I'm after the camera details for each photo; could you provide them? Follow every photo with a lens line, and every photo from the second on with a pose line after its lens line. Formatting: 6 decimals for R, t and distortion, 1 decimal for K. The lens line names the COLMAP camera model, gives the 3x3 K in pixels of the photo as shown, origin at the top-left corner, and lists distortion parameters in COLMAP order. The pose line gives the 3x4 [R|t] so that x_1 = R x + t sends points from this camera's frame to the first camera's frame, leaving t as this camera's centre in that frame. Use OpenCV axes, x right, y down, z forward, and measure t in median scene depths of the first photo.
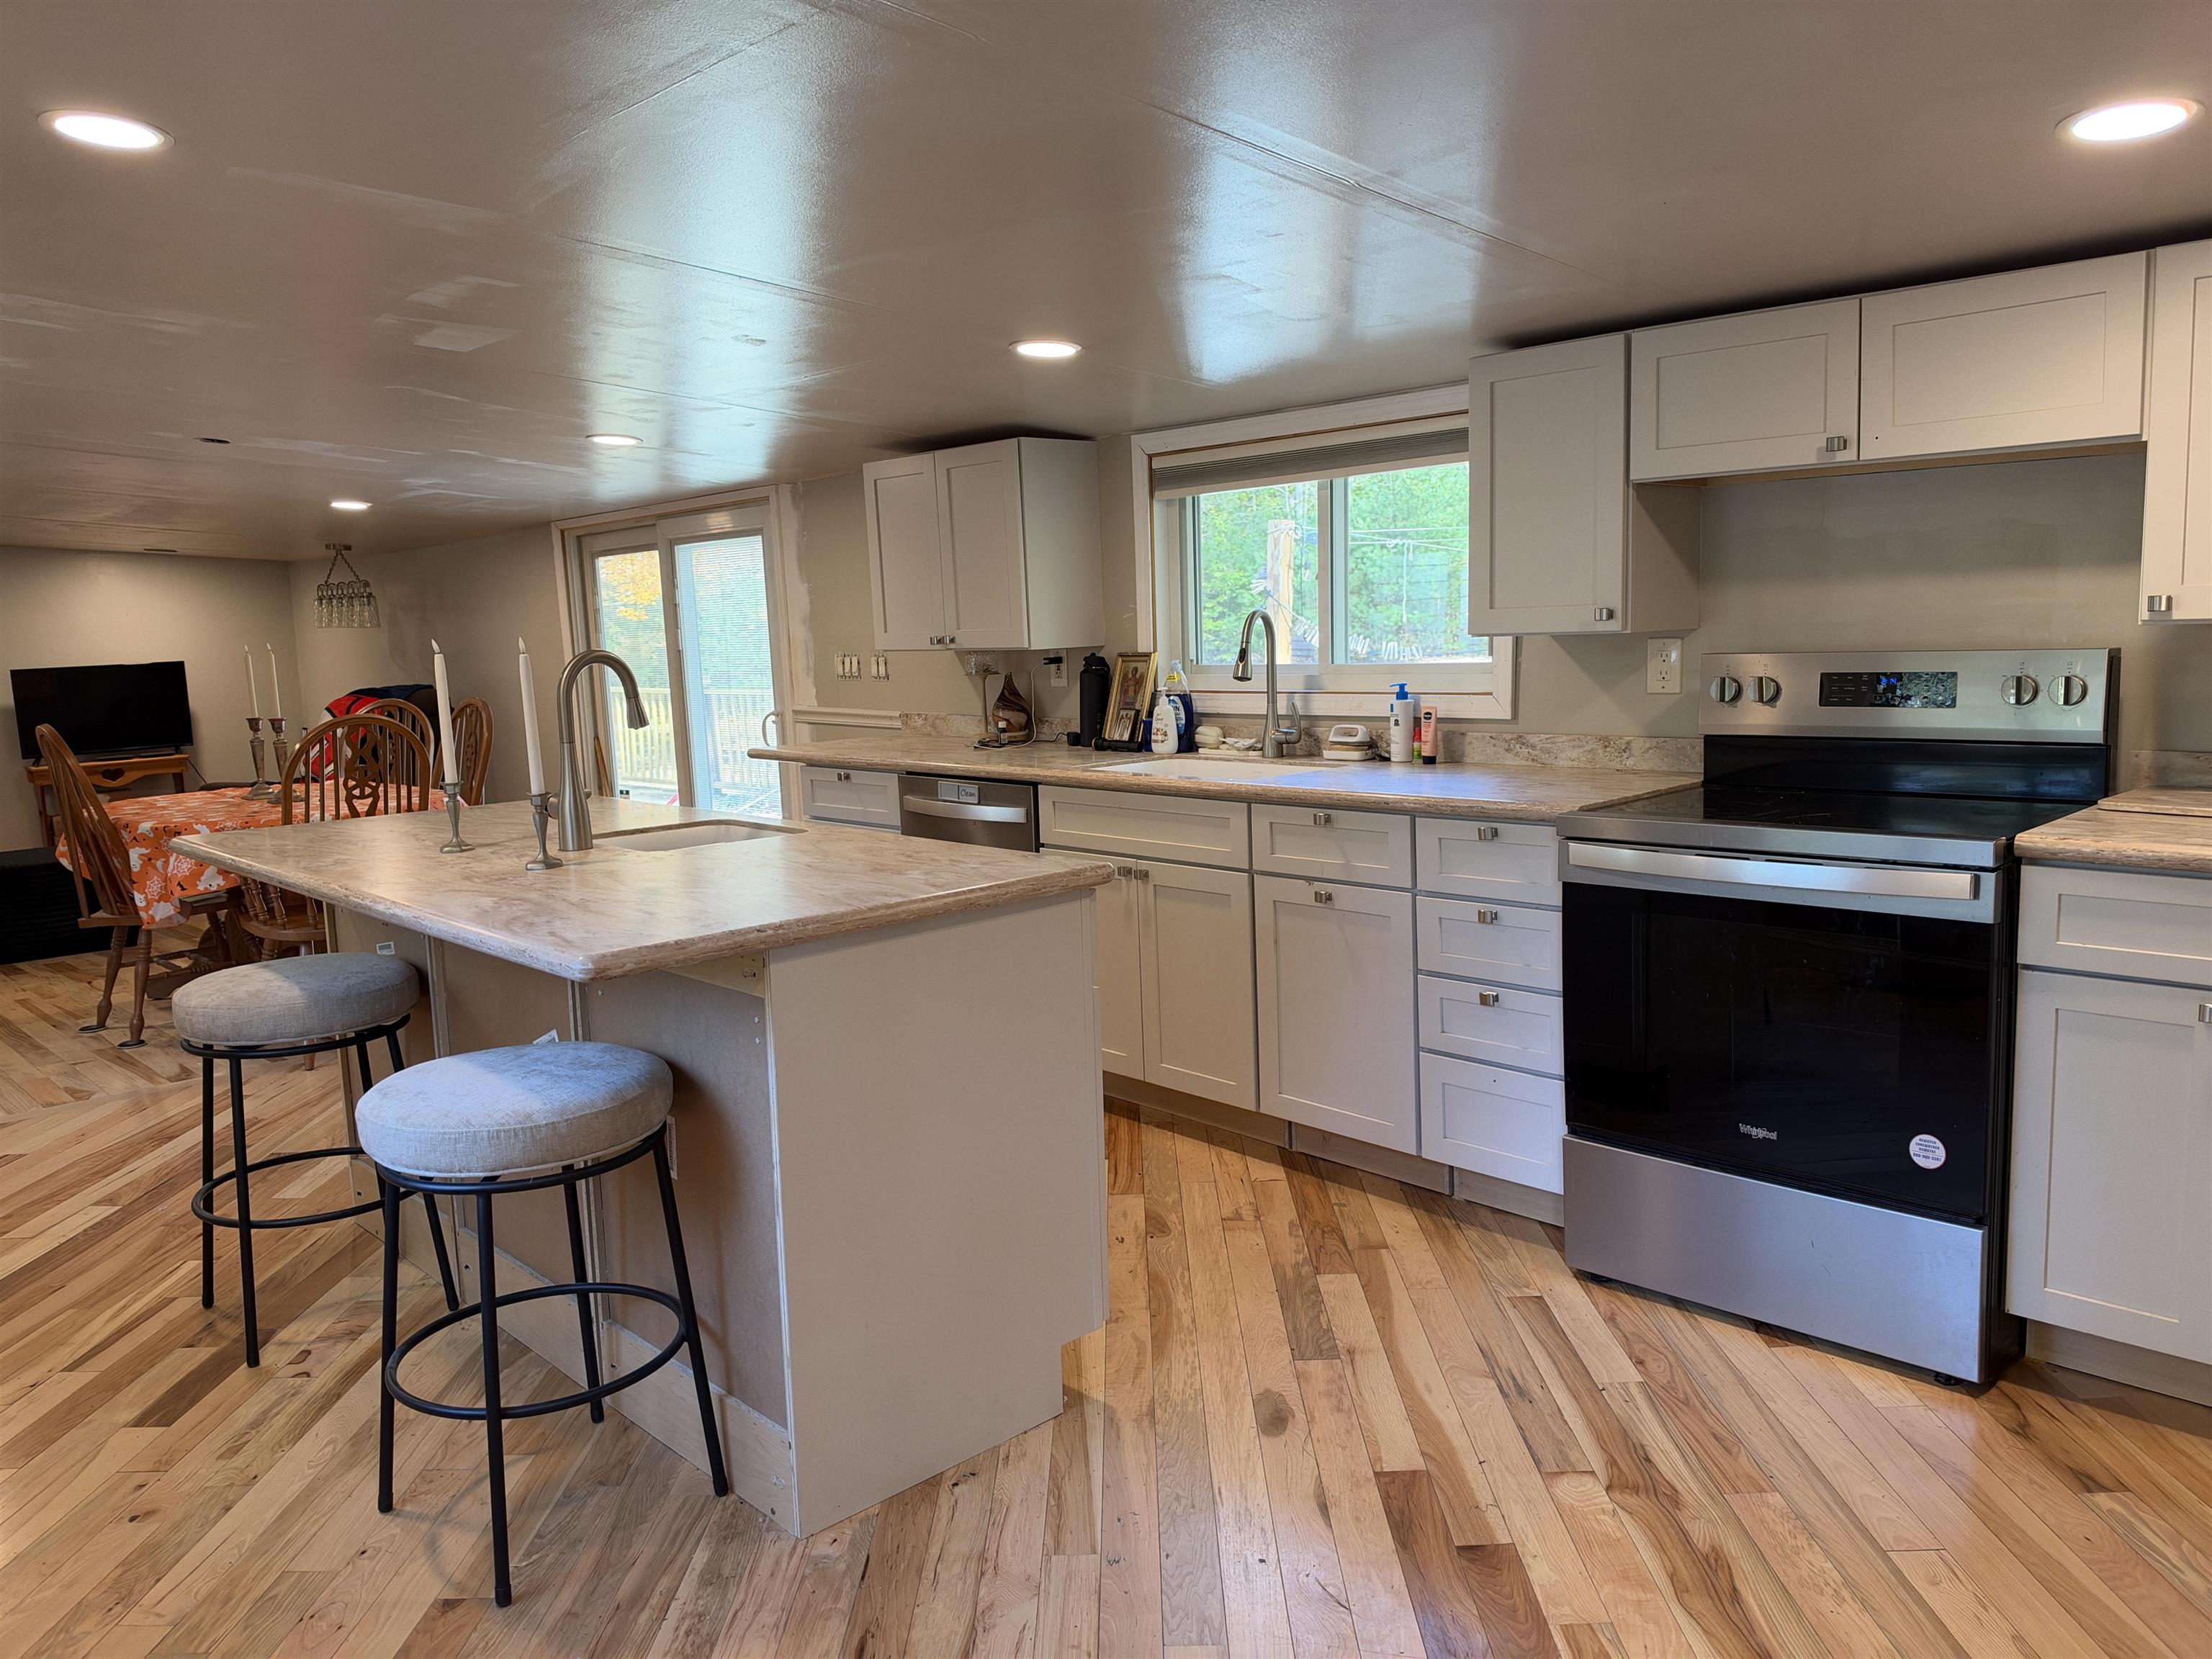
lens RADIAL K [[1569.8, 0, 1106.0], [0, 1569.8, 829.5], [0, 0, 1]] dist [0.064939, -0.100470]
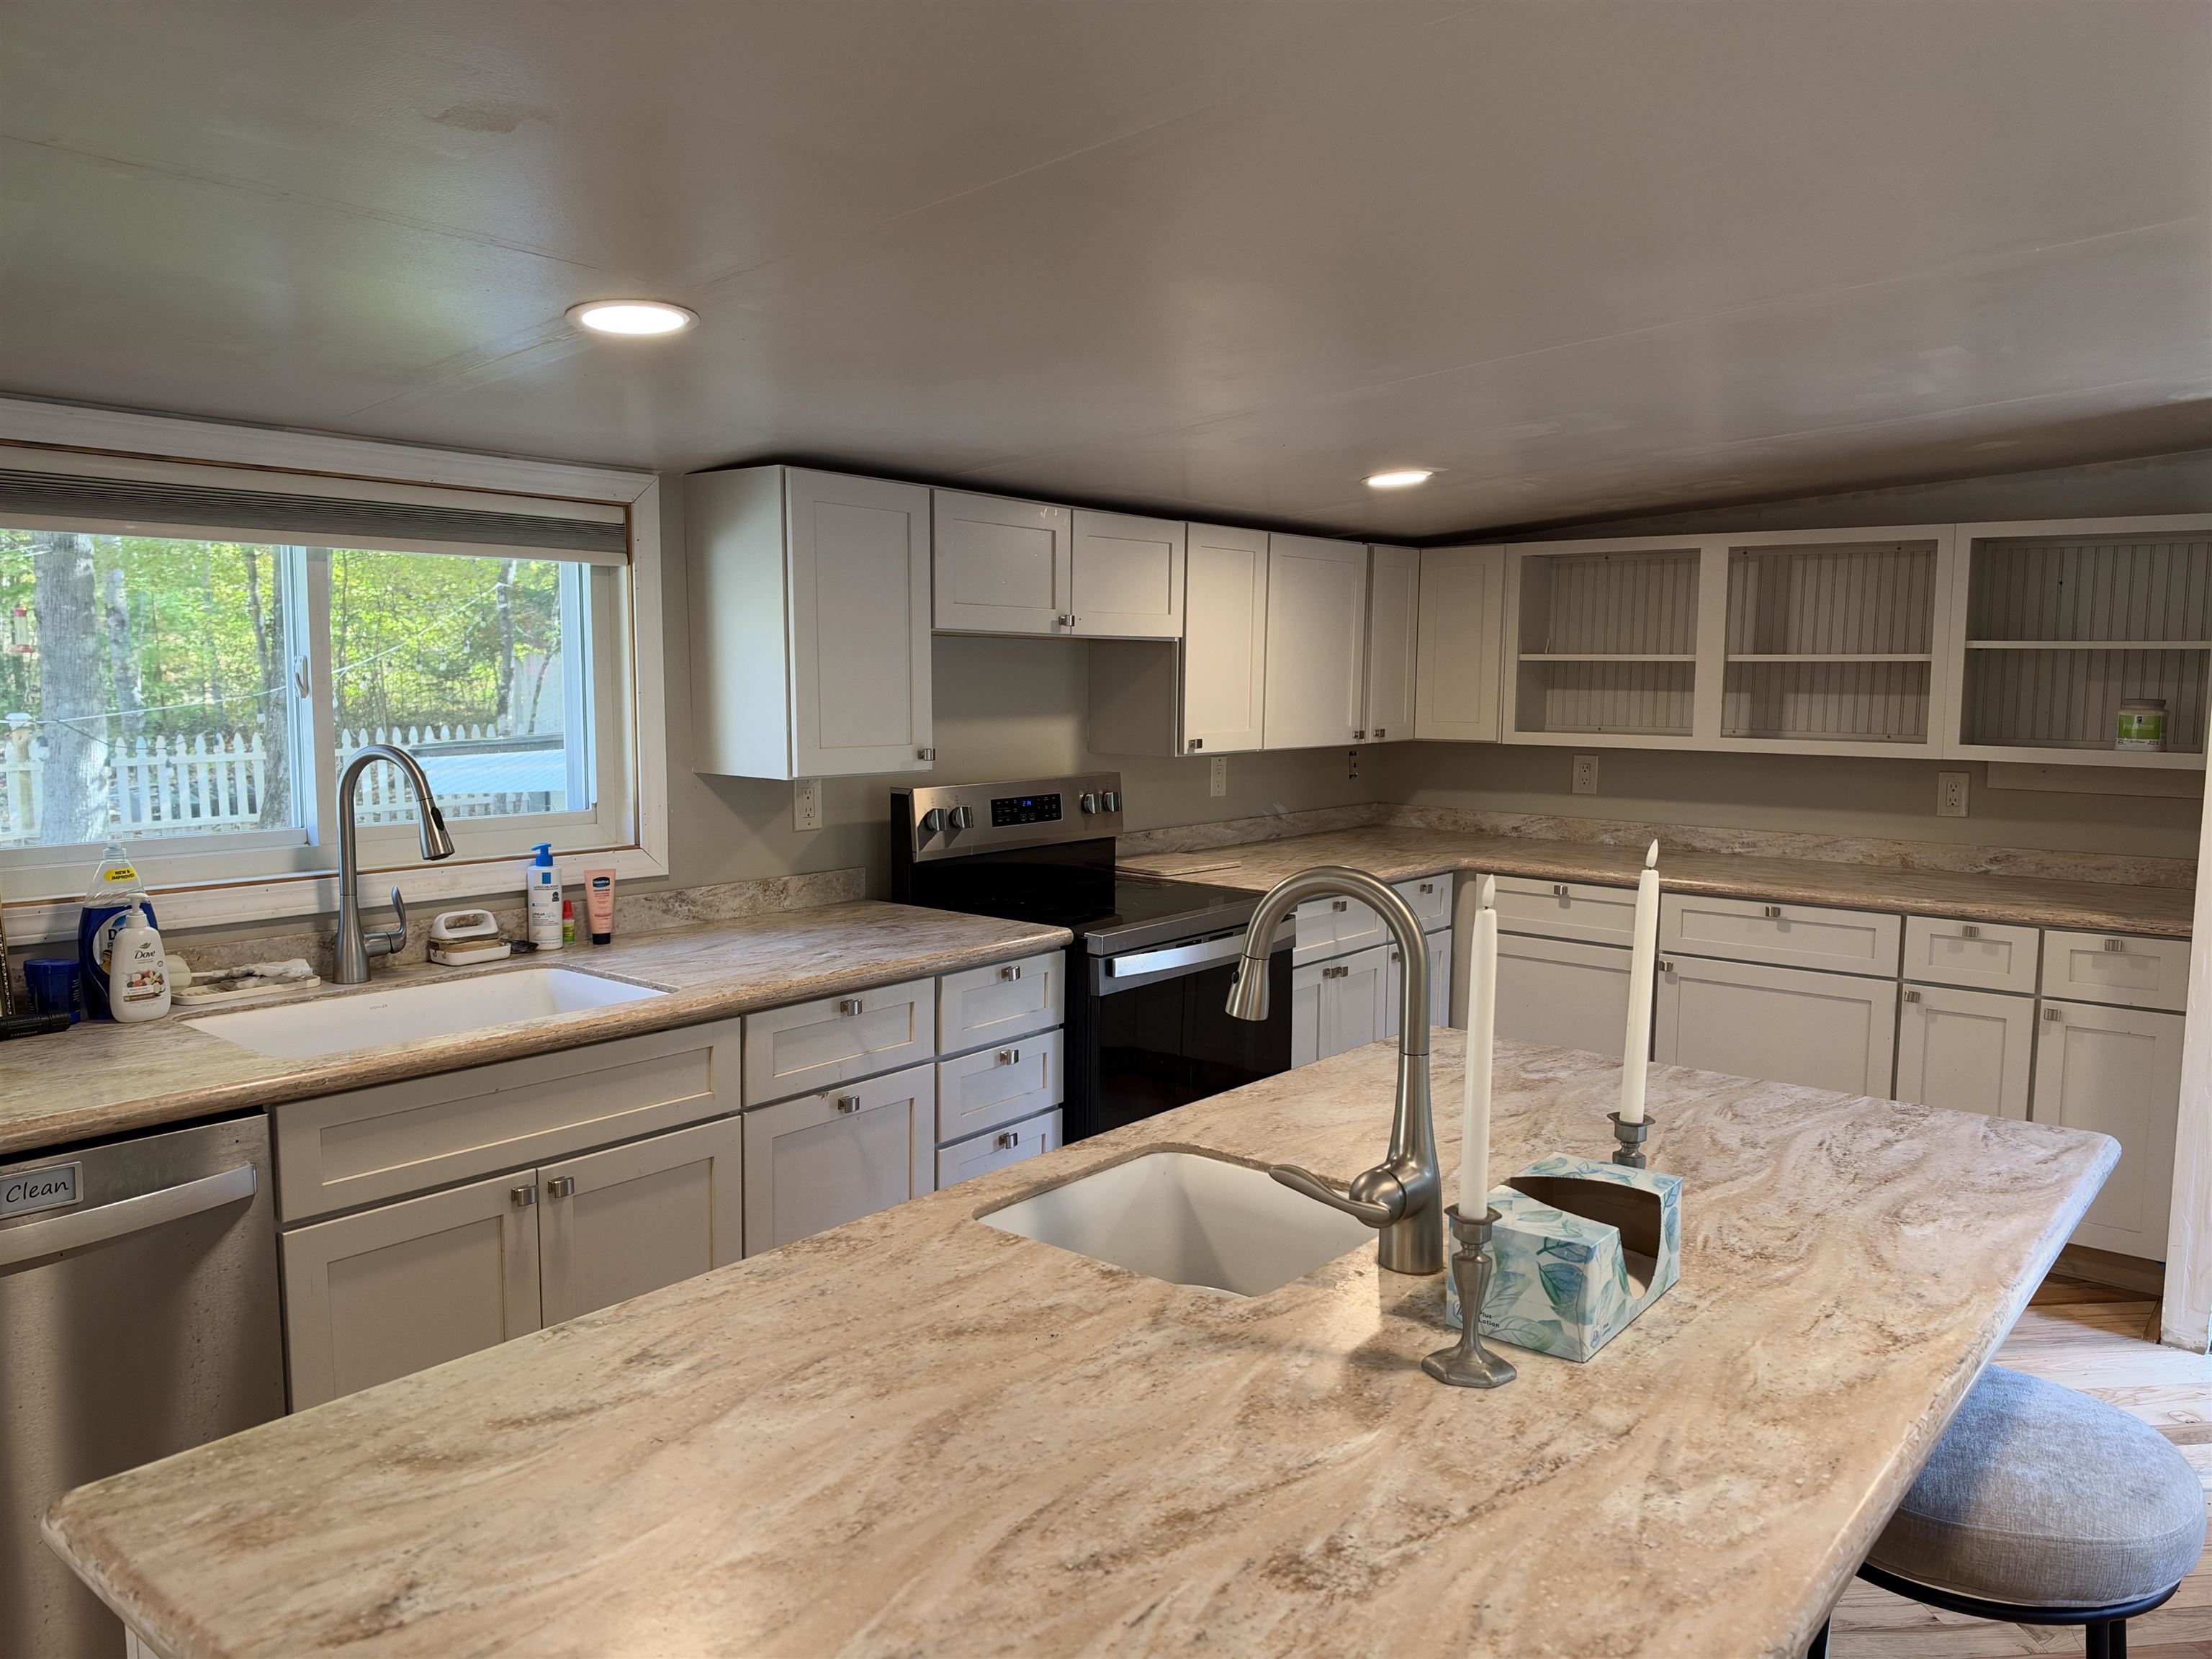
lens RADIAL K [[1569.8, 0, 1106.0], [0, 1569.8, 829.5], [0, 0, 1]] dist [0.064939, -0.100470]
pose [[-0.138090, -0.056514, 0.988806, -0.637218], [0.128576, 0.988899, 0.074475, -0.132040], [-0.982038, 0.137421, -0.129291, 0.913918]]
